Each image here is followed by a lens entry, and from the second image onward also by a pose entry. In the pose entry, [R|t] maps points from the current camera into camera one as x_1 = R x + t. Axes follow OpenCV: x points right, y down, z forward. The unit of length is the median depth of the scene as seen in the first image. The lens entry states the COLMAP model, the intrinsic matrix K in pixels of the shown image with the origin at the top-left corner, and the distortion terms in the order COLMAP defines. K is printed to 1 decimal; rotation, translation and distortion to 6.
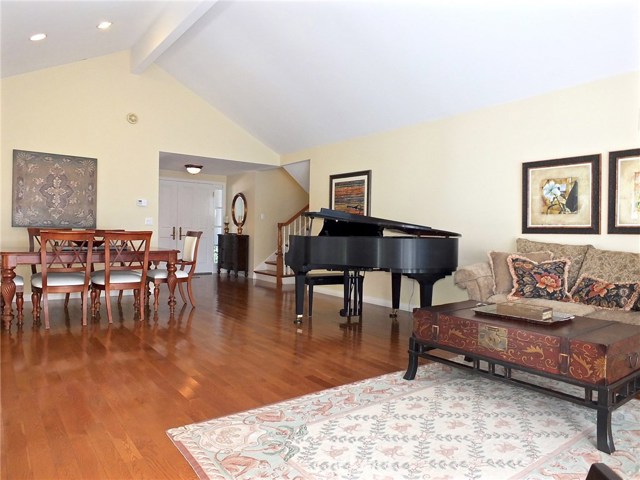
lens RADIAL K [[435.7, 0, 318.6], [0, 435.7, 230.9], [0, 0, 1]] dist [-0.019992, 0.000156]
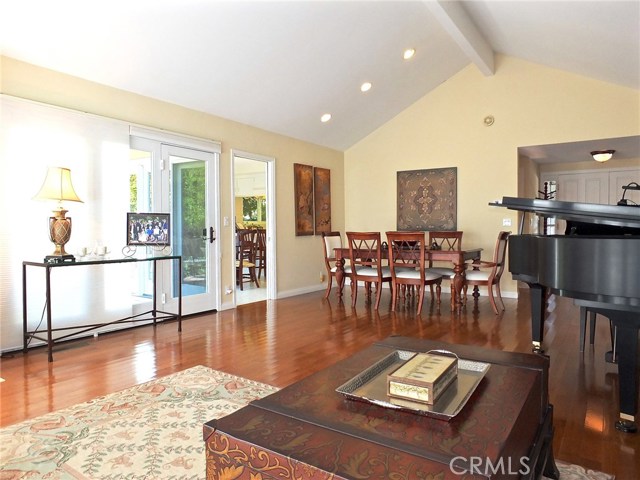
lens RADIAL K [[434.1, 0, 321.0], [0, 434.1, 241.1], [0, 0, 1]] dist [-0.040769, 0.029769]
pose [[0.317693, 0.003021, -0.948189, 0.621620], [0.006862, 0.999961, 0.005485, 0.017767], [0.948169, -0.008249, 0.317660, 0.493524]]
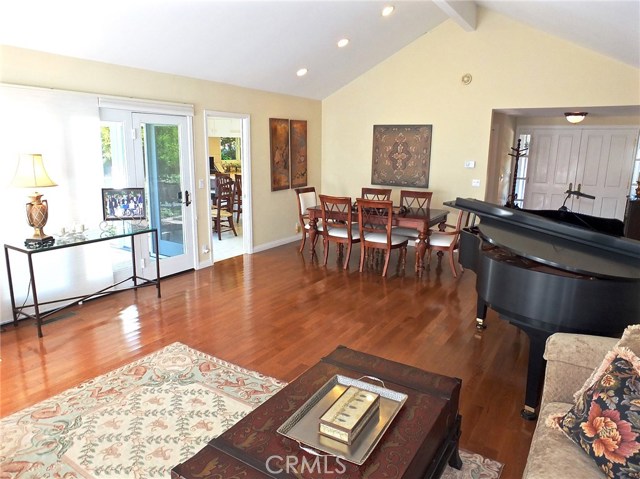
lens RADIAL K [[434.1, 0, 321.0], [0, 434.1, 240.6], [0, 0, 1]] dist [-0.040769, 0.029769]
pose [[0.349955, 0.184562, -0.918405, 0.677949], [-0.013979, 0.981319, 0.191879, -0.126872], [0.936662, -0.054310, 0.345997, 0.512840]]
